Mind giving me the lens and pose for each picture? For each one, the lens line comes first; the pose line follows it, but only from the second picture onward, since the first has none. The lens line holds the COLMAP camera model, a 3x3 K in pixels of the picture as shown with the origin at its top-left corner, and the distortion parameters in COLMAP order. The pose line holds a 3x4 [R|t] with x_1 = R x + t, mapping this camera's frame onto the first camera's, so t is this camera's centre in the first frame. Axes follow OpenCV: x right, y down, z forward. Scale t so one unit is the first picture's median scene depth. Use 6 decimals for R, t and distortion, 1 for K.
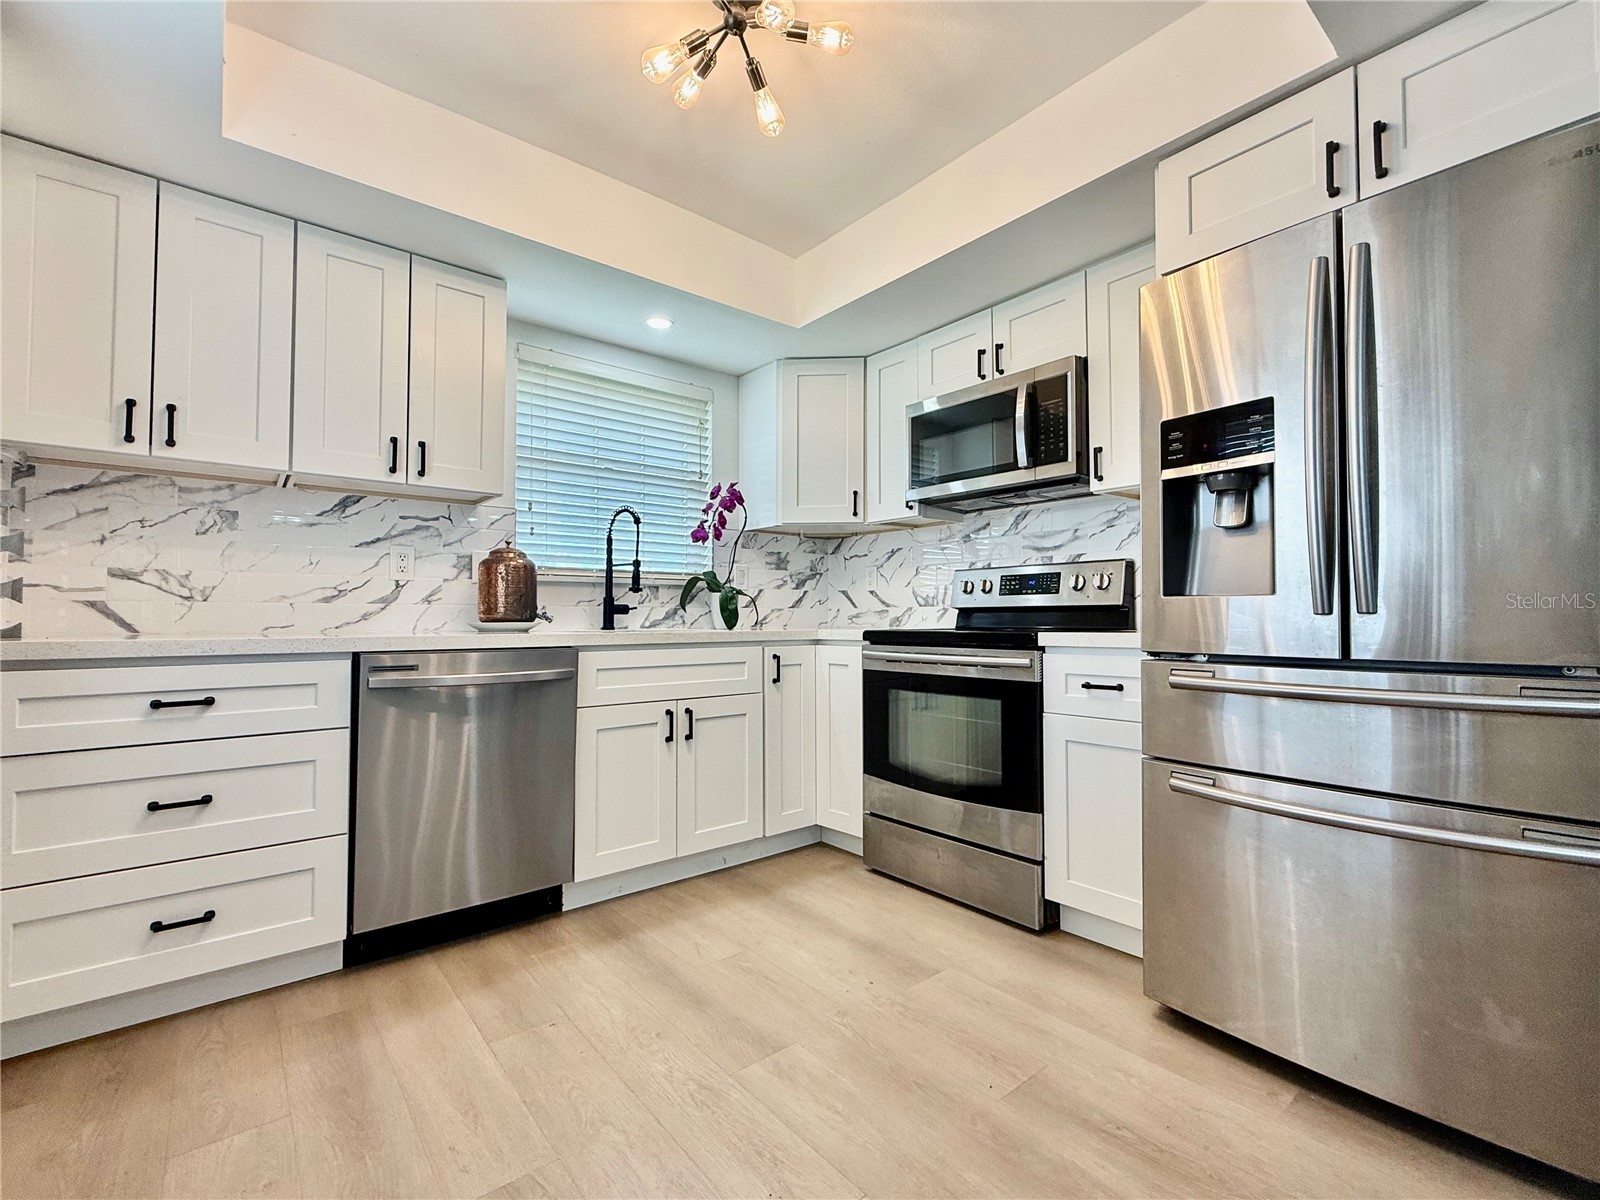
lens RADIAL K [[711.0, 0, 796.7], [0, 711.0, 600.9], [0, 0, 1]] dist [-0.008843, 0.000998]
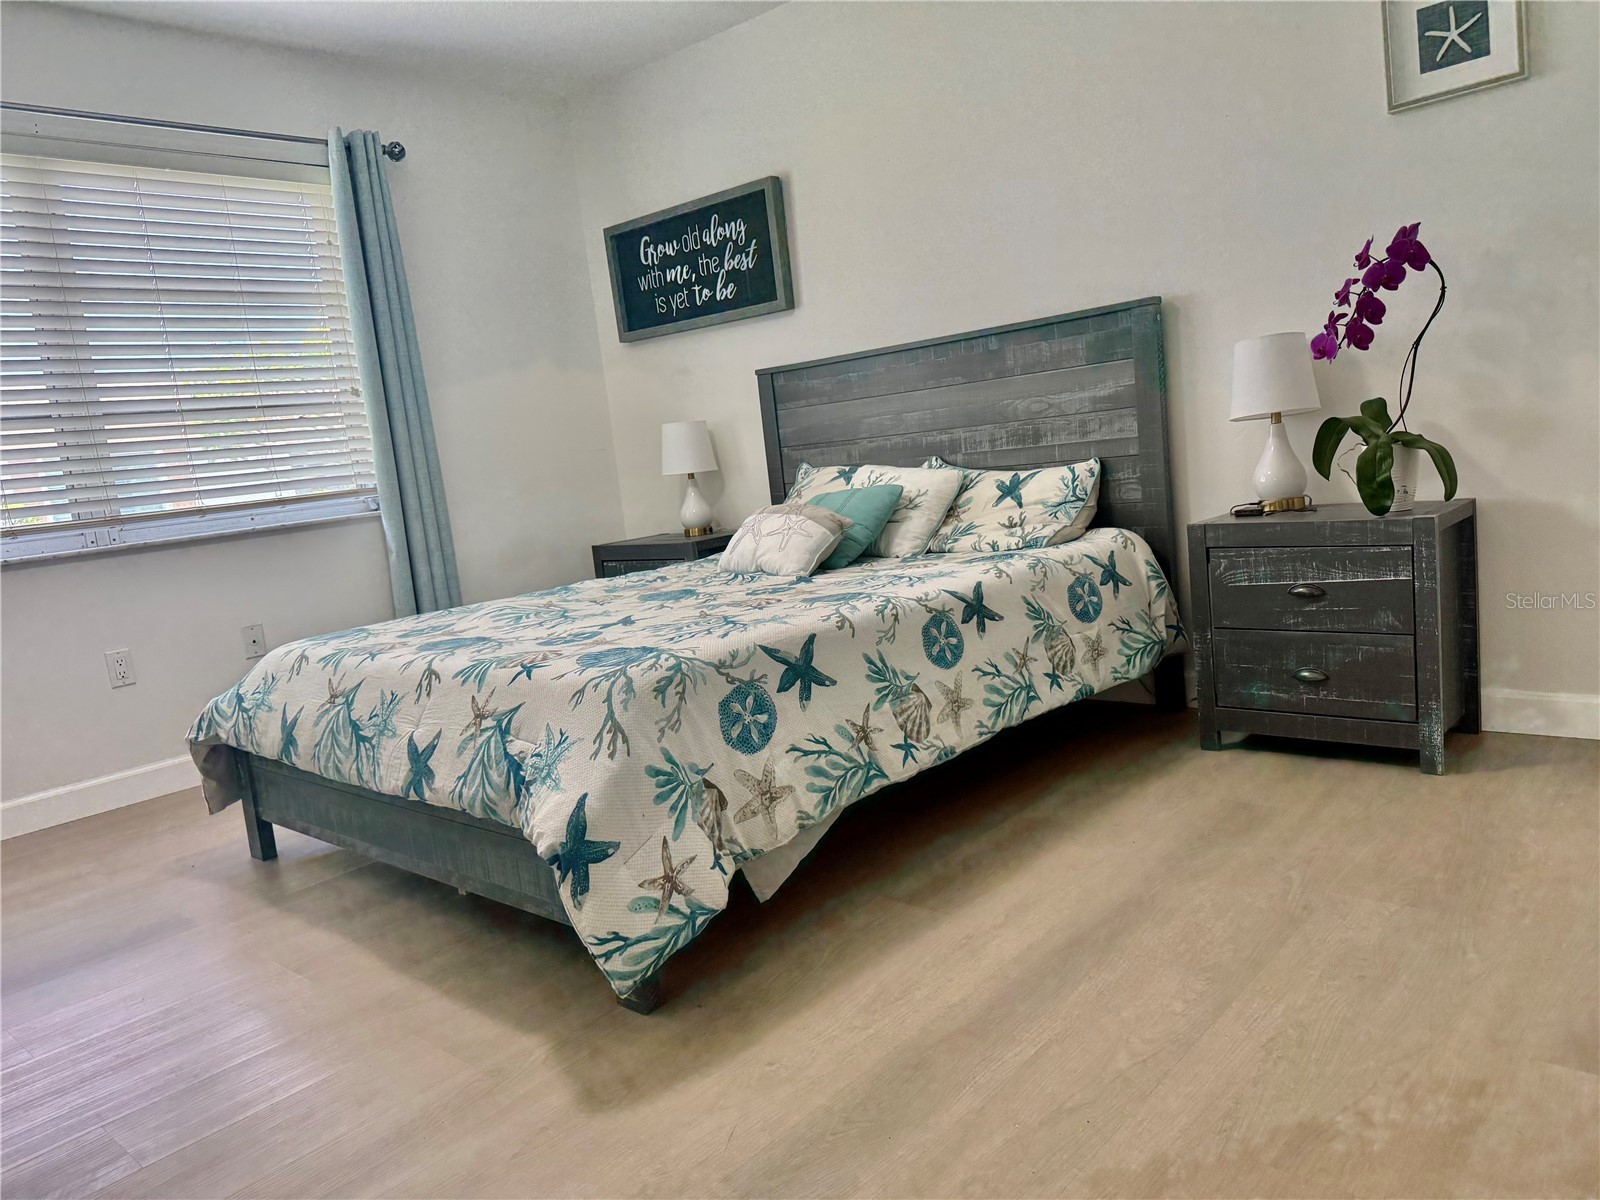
lens RADIAL K [[1133.7, 0, 800.8], [0, 1133.7, 594.2], [0, 0, 1]] dist [0.045885, -0.034645]
pose [[0.147774, 0.138389, -0.979291, 0.929523], [0.114724, 0.981079, 0.155954, -0.112839], [0.982345, -0.135394, 0.129101, 0.567245]]
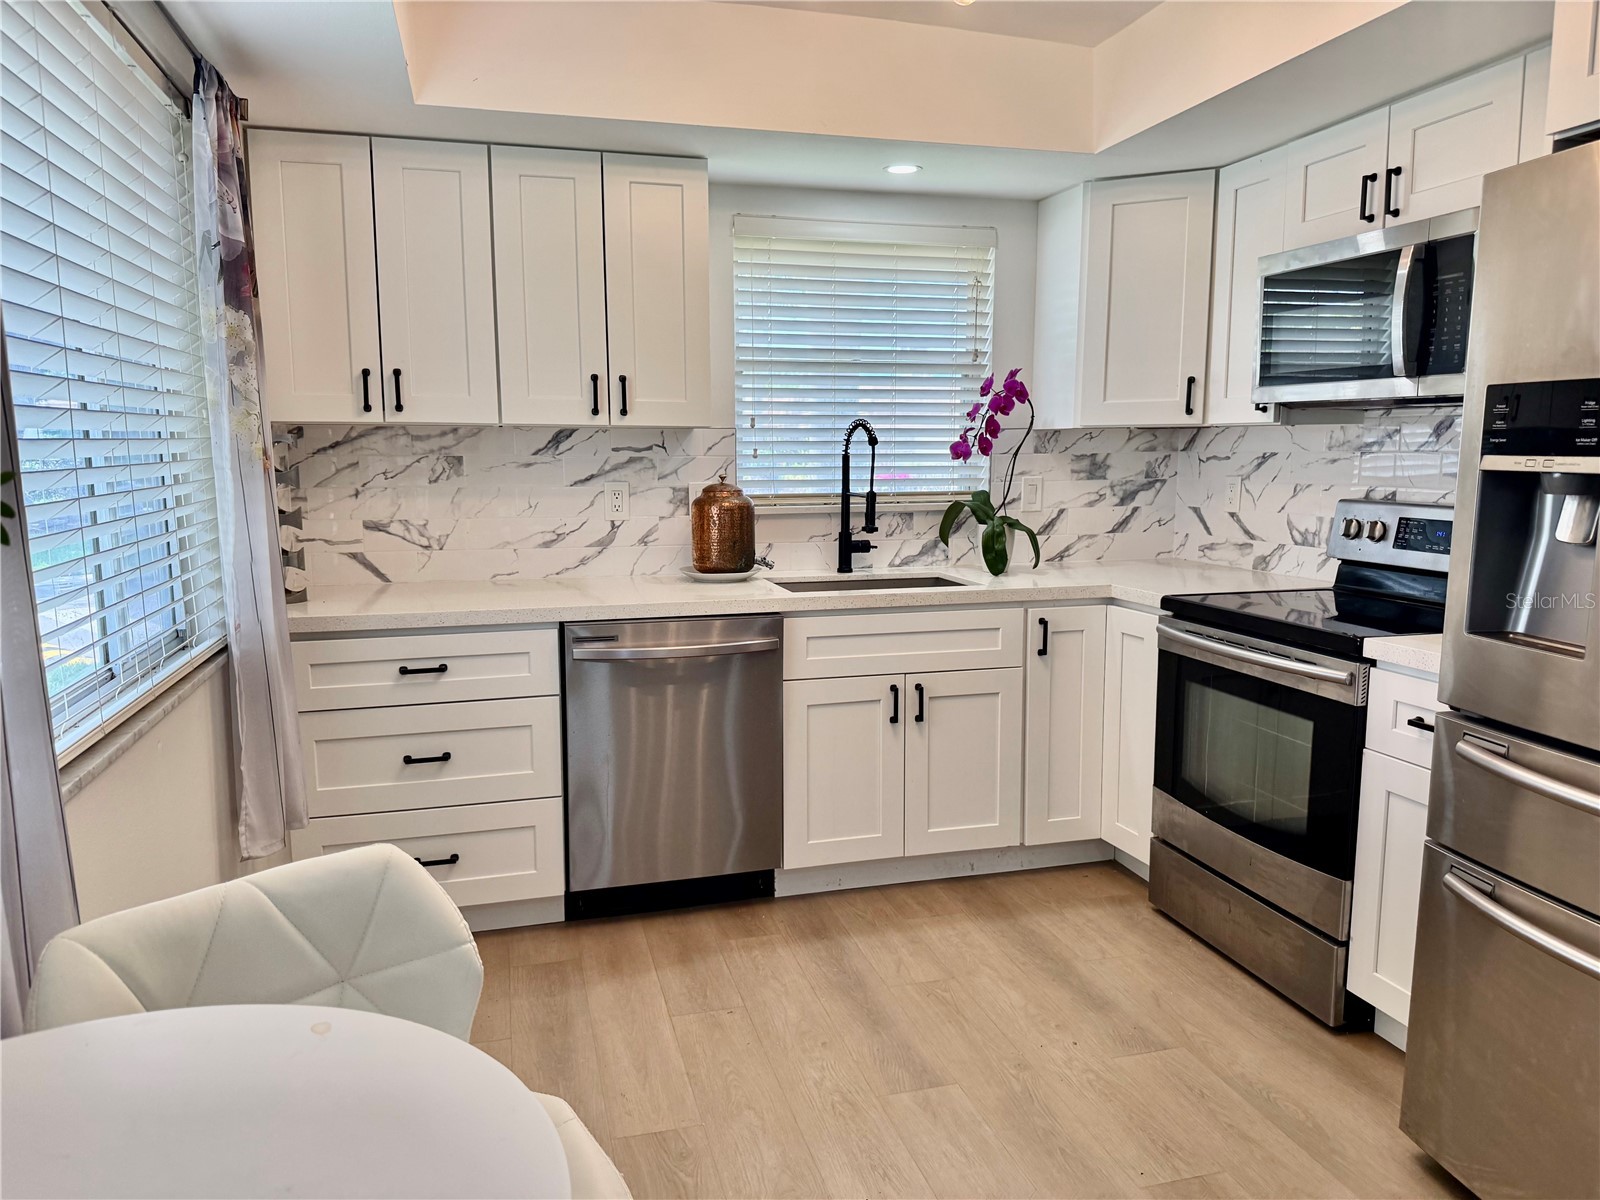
lens RADIAL K [[1133.7, 0, 797.6], [0, 1133.7, 597.4], [0, 0, 1]] dist [0.045885, -0.034645]
pose [[0.910006, 0.052817, -0.411217, 0.269154], [0.015624, 0.986779, 0.161318, -0.172753], [0.414300, -0.153225, 0.897149, -0.230406]]
